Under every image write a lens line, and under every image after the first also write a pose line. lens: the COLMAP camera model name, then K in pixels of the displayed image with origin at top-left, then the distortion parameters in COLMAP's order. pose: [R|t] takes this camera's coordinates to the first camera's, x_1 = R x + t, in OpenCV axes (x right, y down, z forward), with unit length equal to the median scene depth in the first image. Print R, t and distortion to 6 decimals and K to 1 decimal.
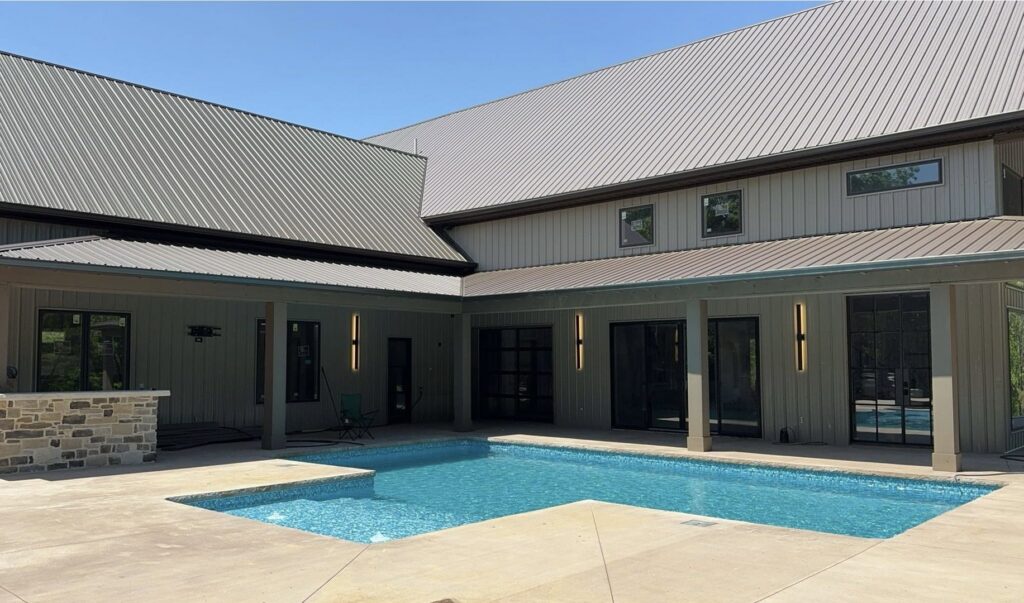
lens RADIAL K [[814.8, 0, 512.0], [0, 814.8, 301.5], [0, 0, 1]] dist [0.066250, 0.000961]
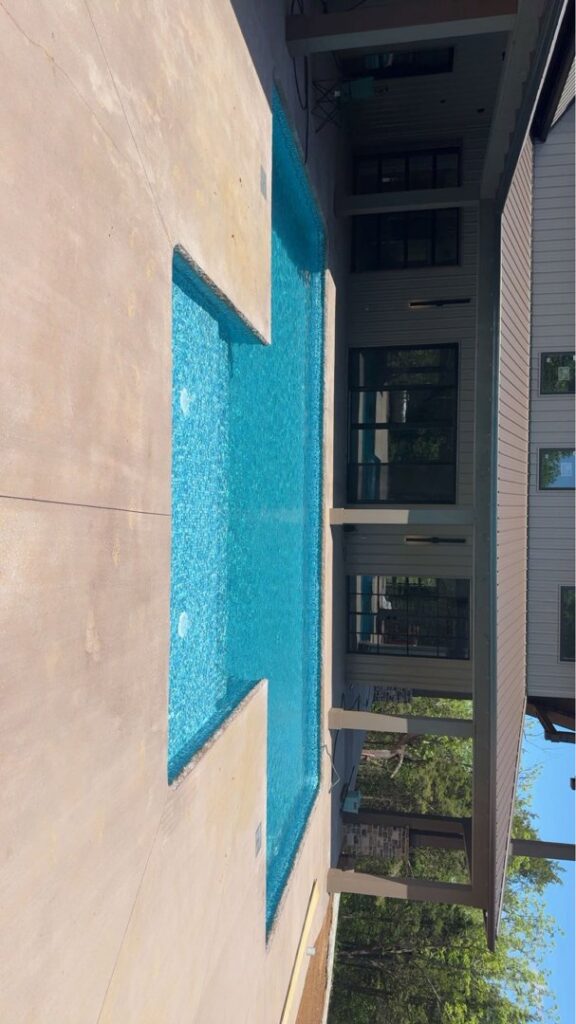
lens RADIAL K [[687.2, 0, 288.0], [0, 687.2, 512.0], [0, 0, 1]] dist [0.000301, 0.000632]
pose [[0.113840, 0.734475, 0.669020, -0.358188], [-0.970302, -0.062472, 0.233690, 0.023690], [0.213435, -0.675755, 0.705550, 0.328418]]
